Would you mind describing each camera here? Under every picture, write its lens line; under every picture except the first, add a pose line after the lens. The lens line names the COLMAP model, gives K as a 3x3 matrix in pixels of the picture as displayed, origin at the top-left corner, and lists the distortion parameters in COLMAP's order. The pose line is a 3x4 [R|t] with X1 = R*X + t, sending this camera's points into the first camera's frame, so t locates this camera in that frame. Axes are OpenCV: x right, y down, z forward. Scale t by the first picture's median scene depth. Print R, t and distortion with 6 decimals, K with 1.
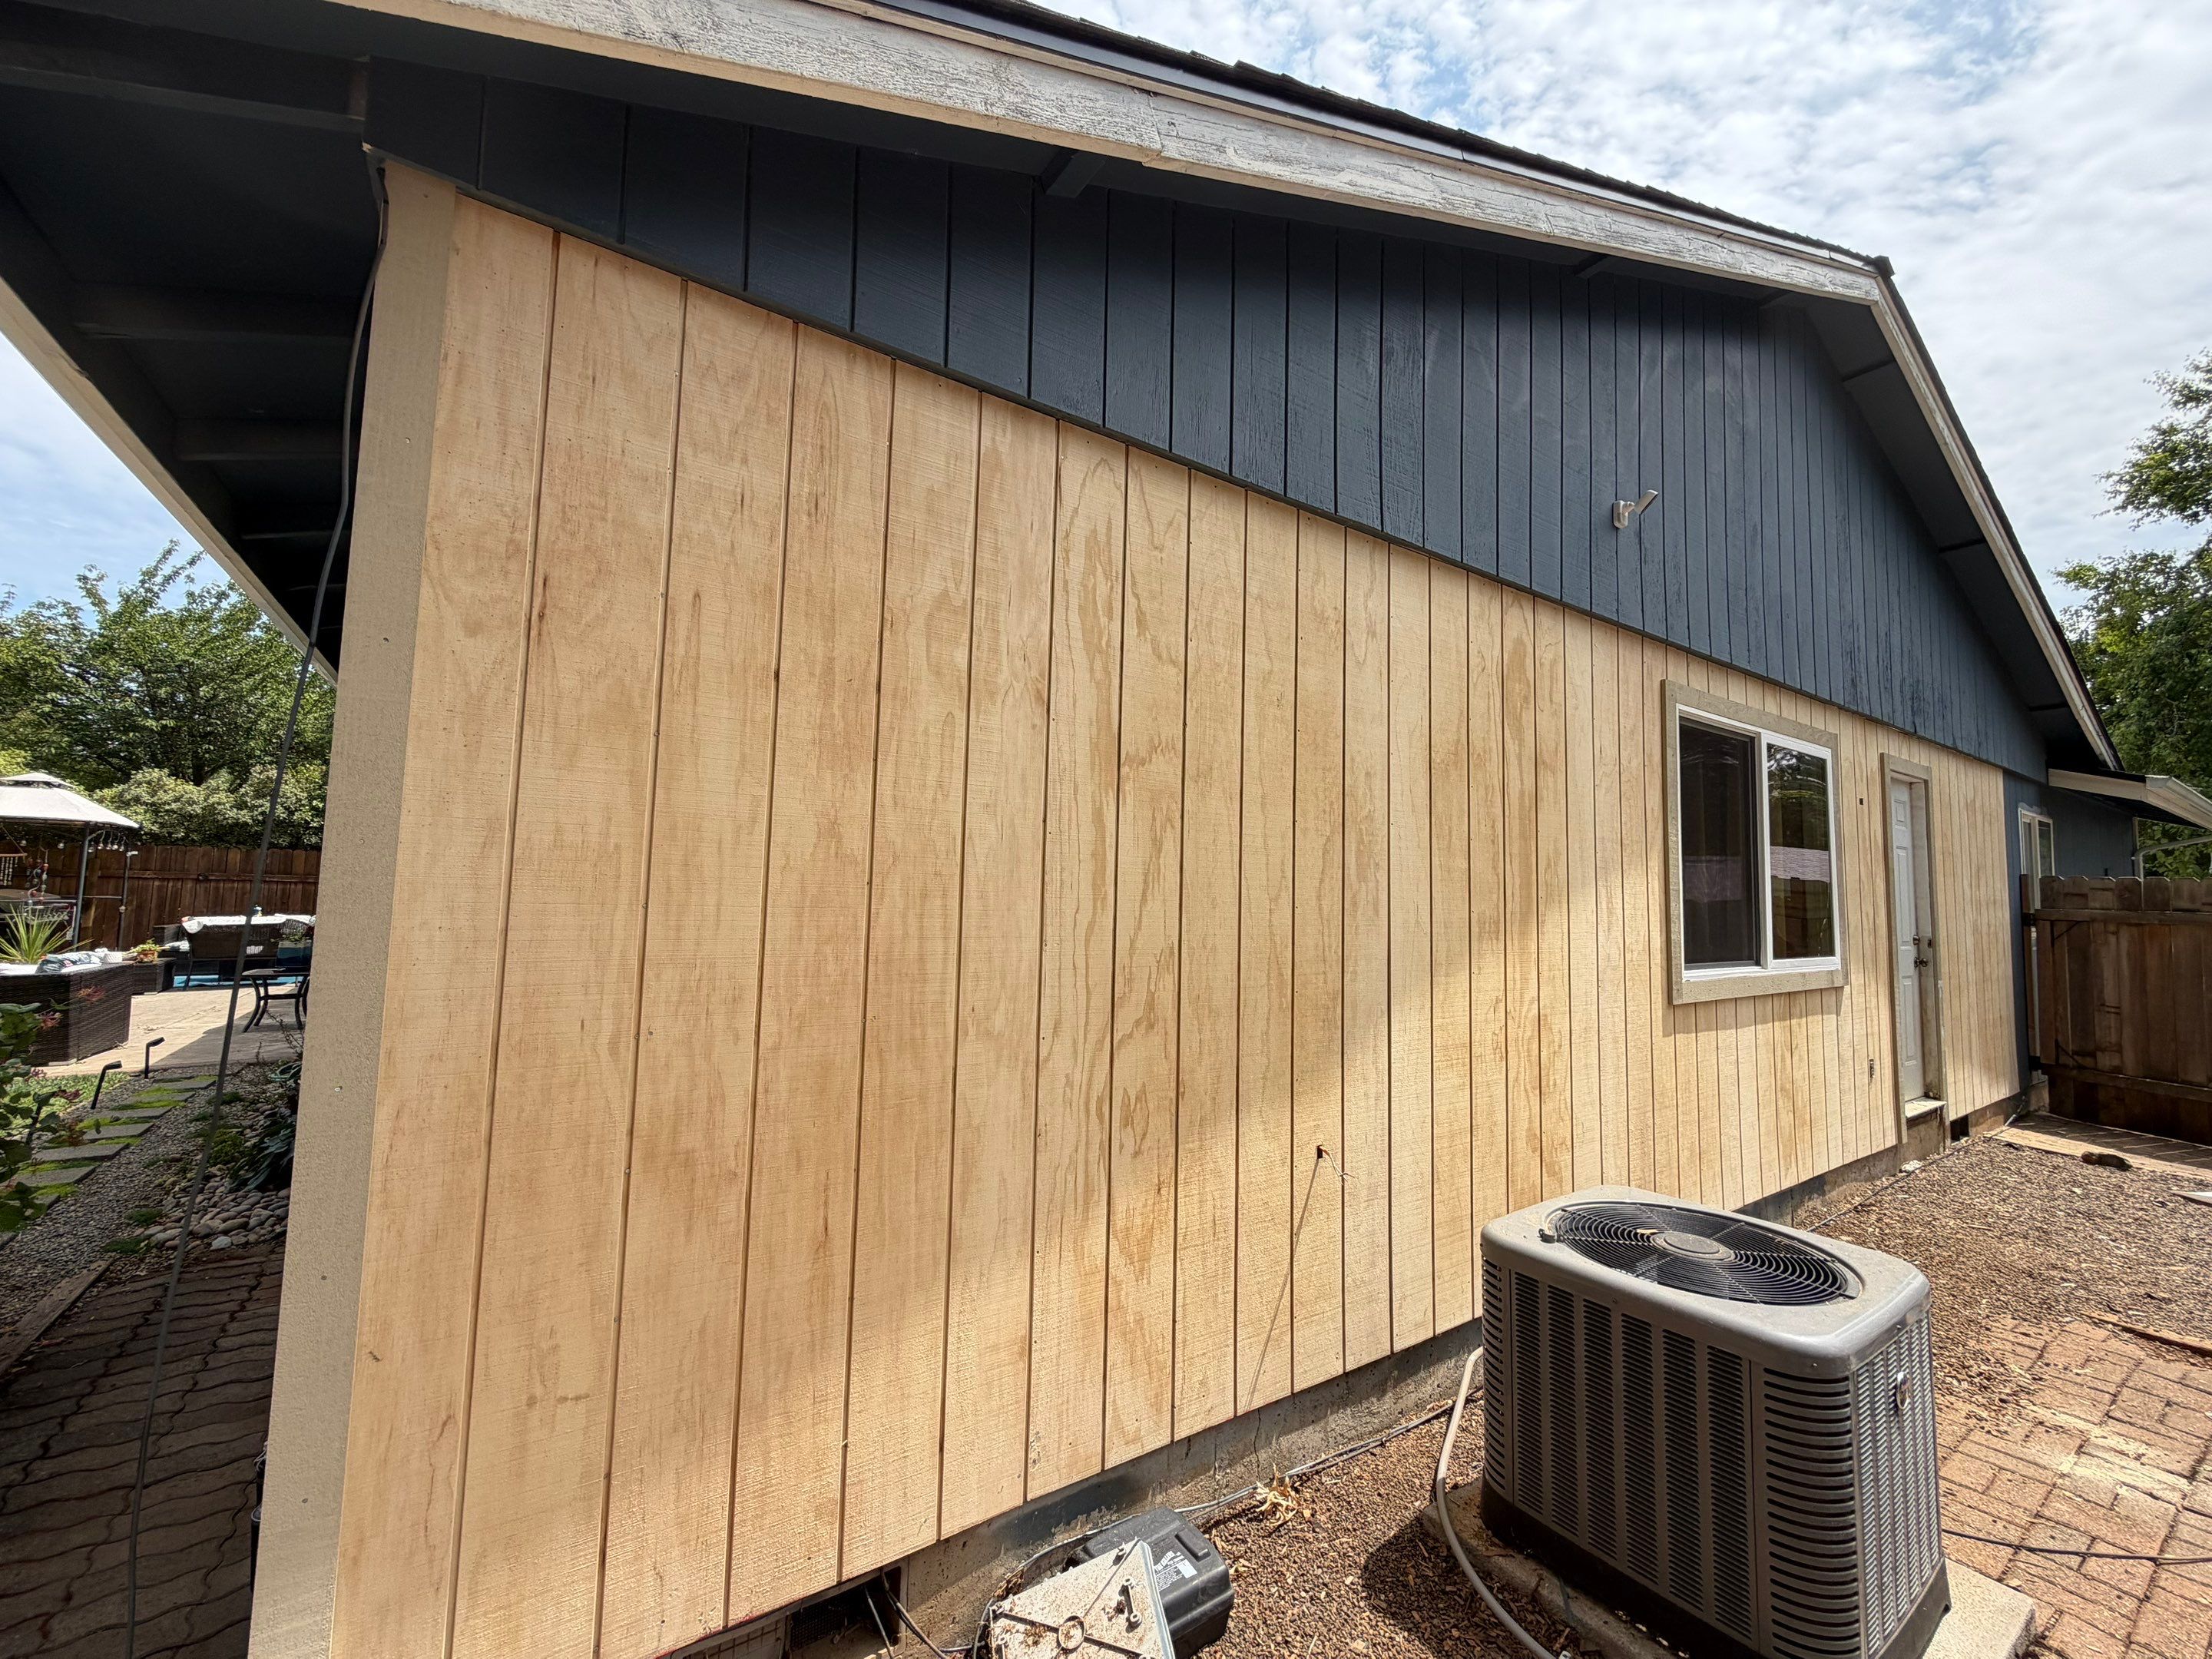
lens RADIAL K [[880.0, 0, 1097.1], [0, 880.0, 821.3], [0, 0, 1]] dist [0.000168, 0.000085]
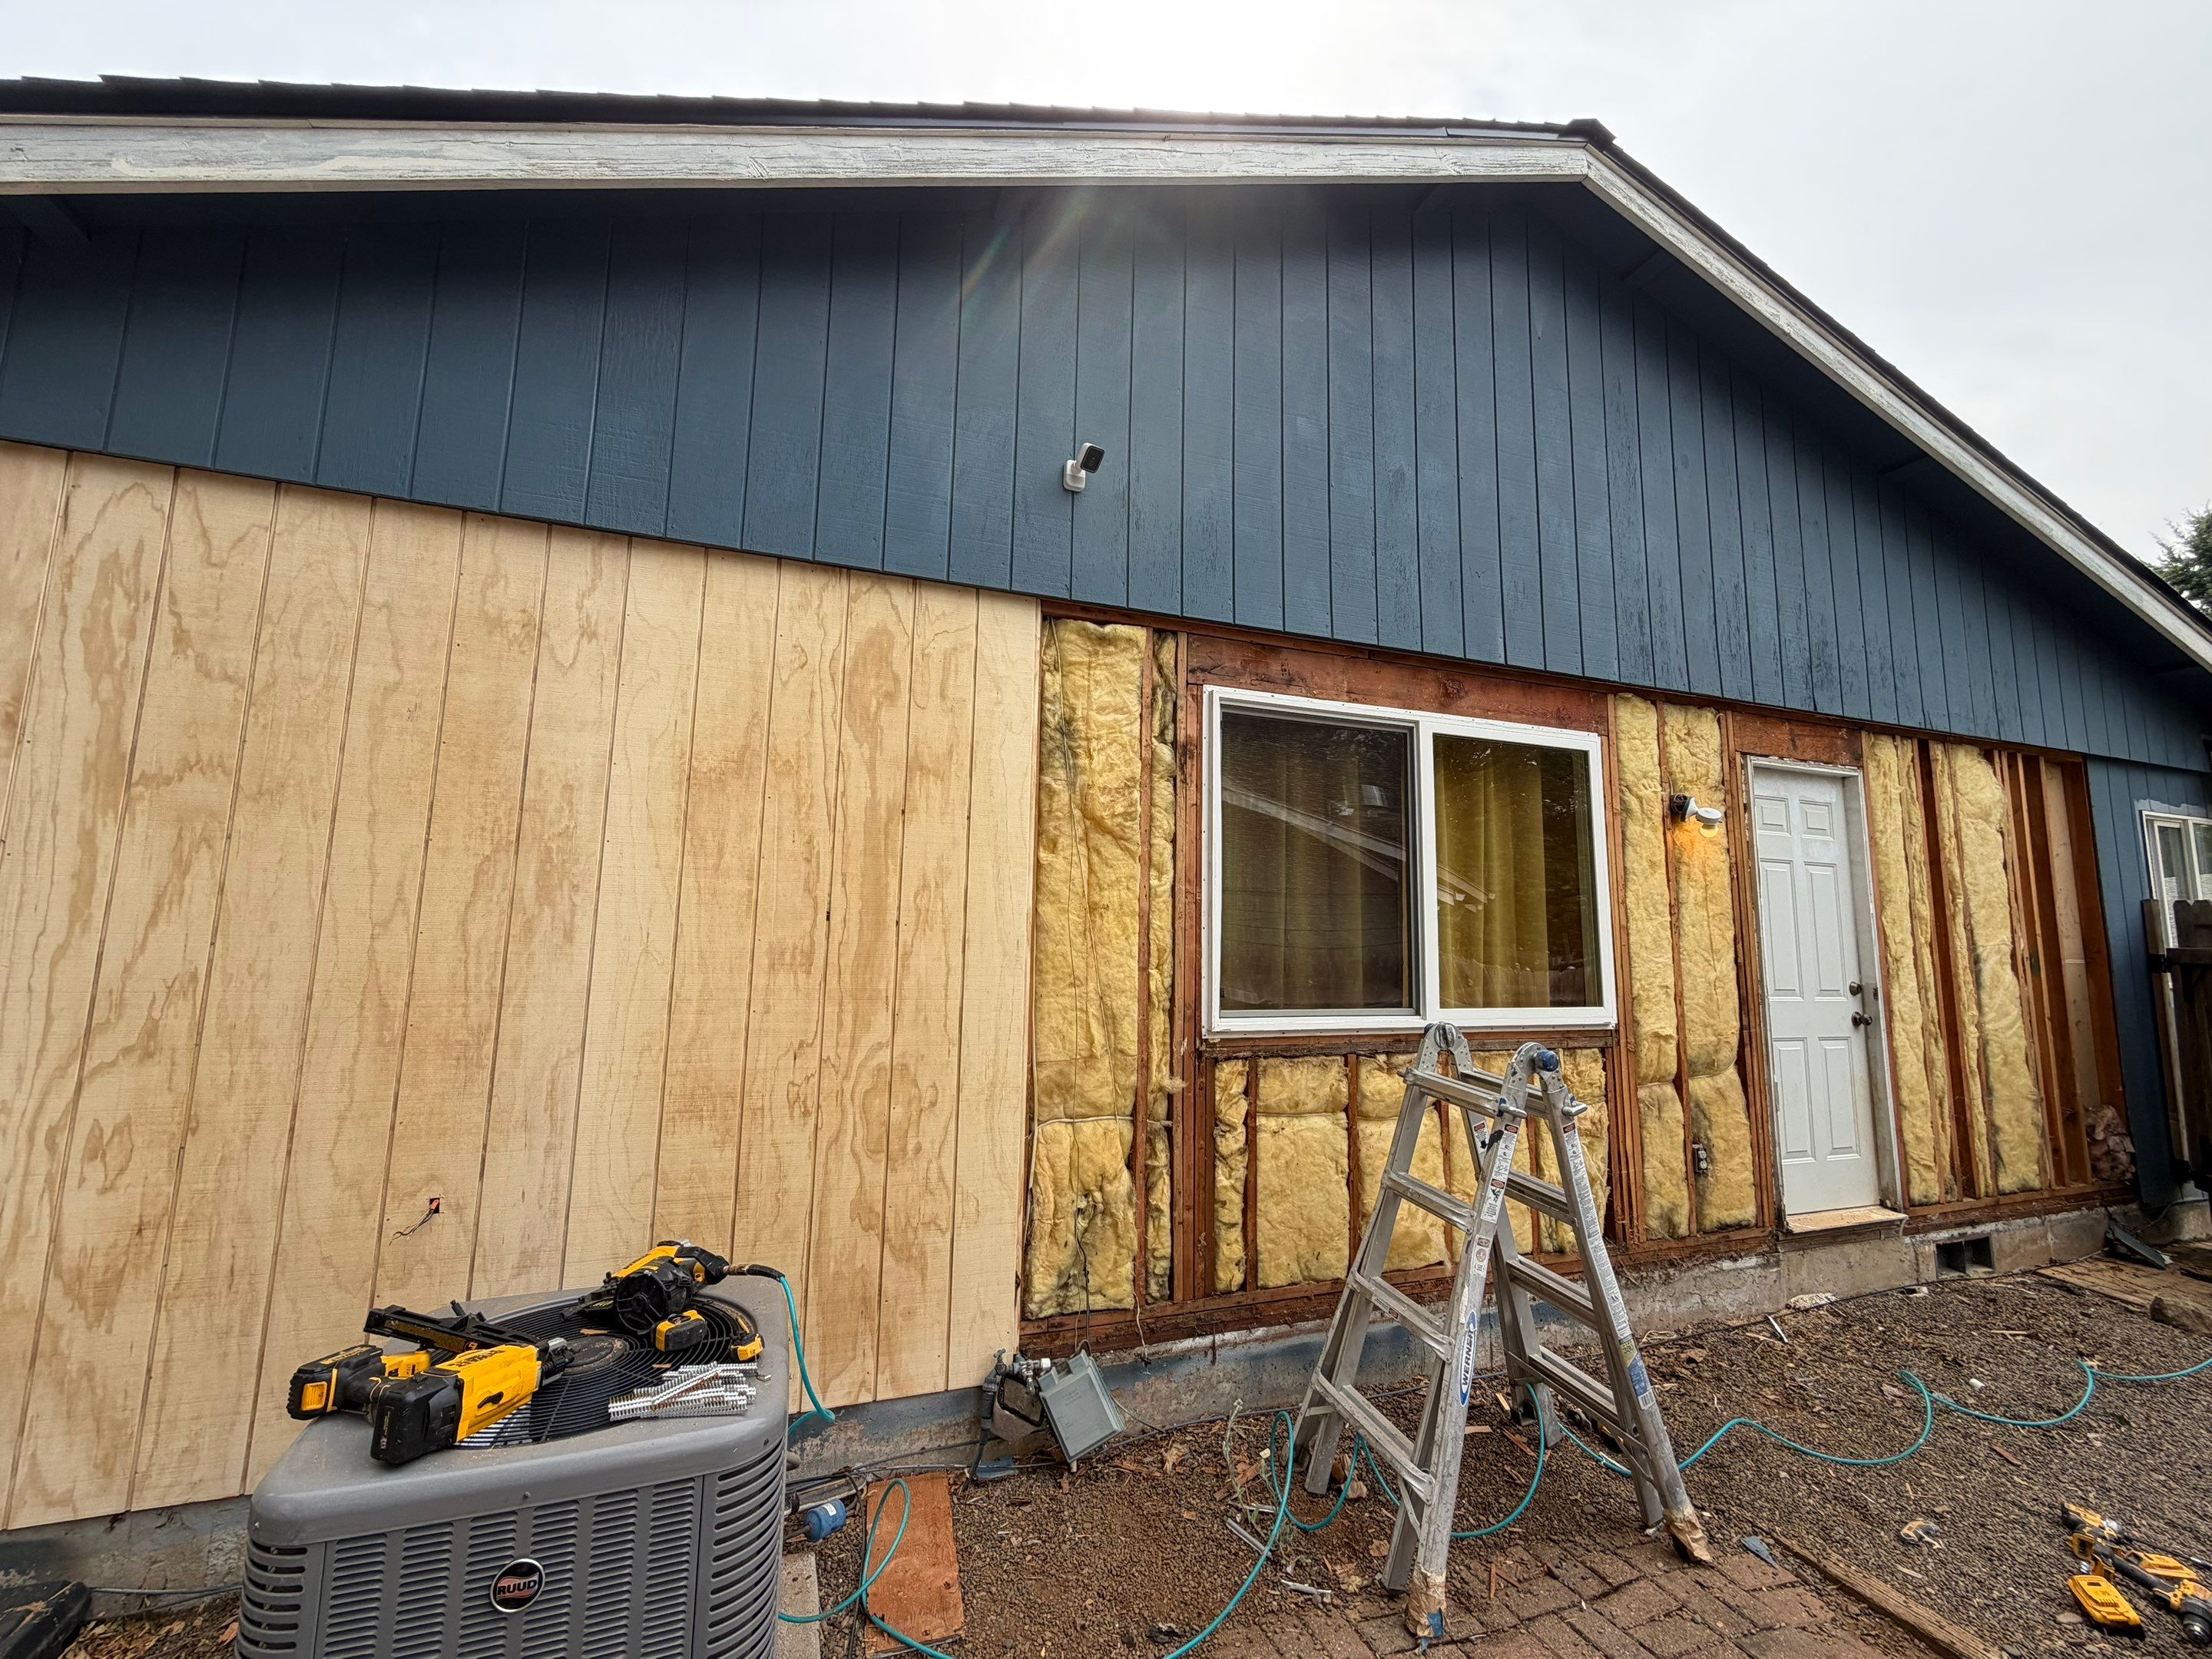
lens RADIAL K [[877.6, 0, 1098.0], [0, 877.6, 821.7], [0, 0, 1]] dist [-0.000974, 0.000166]
pose [[0.969005, -0.036756, -0.244293, 1.127963], [0.023333, 0.998066, -0.057617, 0.050521], [0.245938, 0.050131, 0.967988, 0.275181]]
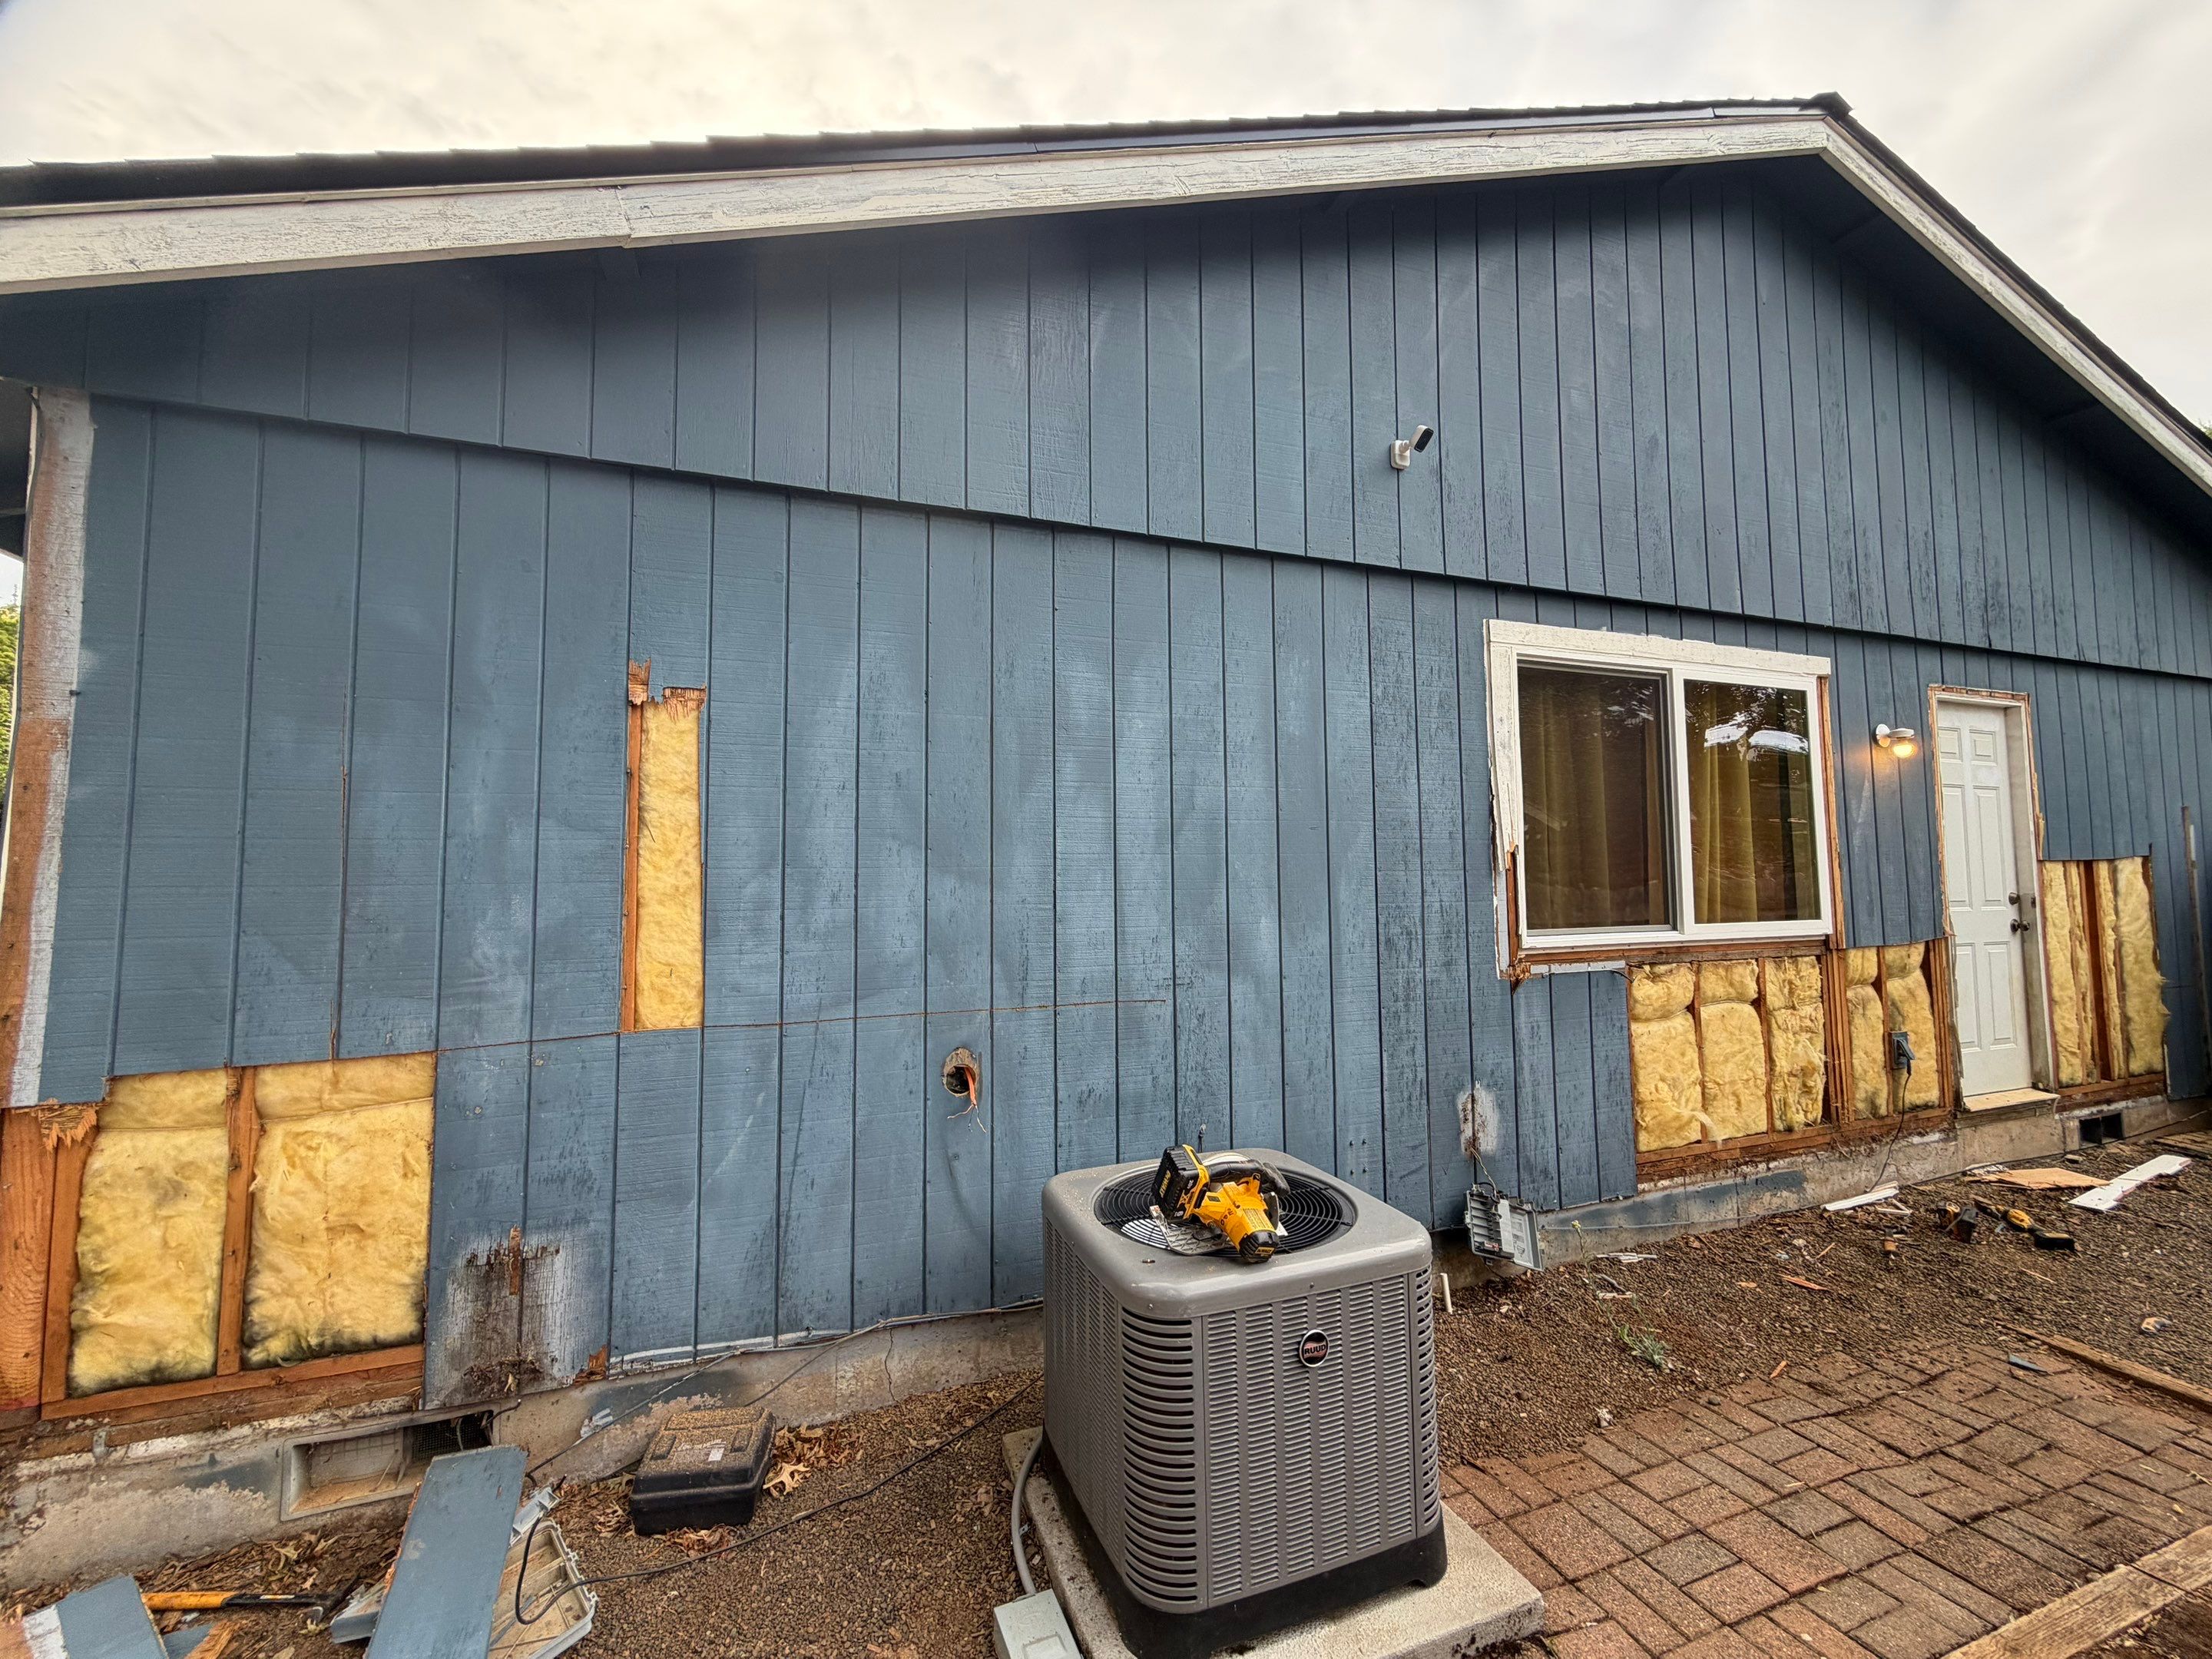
lens RADIAL K [[877.6, 0, 1098.0], [0, 877.6, 821.7], [0, 0, 1]] dist [-0.000974, 0.000166]
pose [[0.970117, -0.047967, -0.237848, 0.672821], [0.051261, 0.998656, 0.007680, 0.028918], [0.237160, -0.019643, 0.971272, 0.002134]]
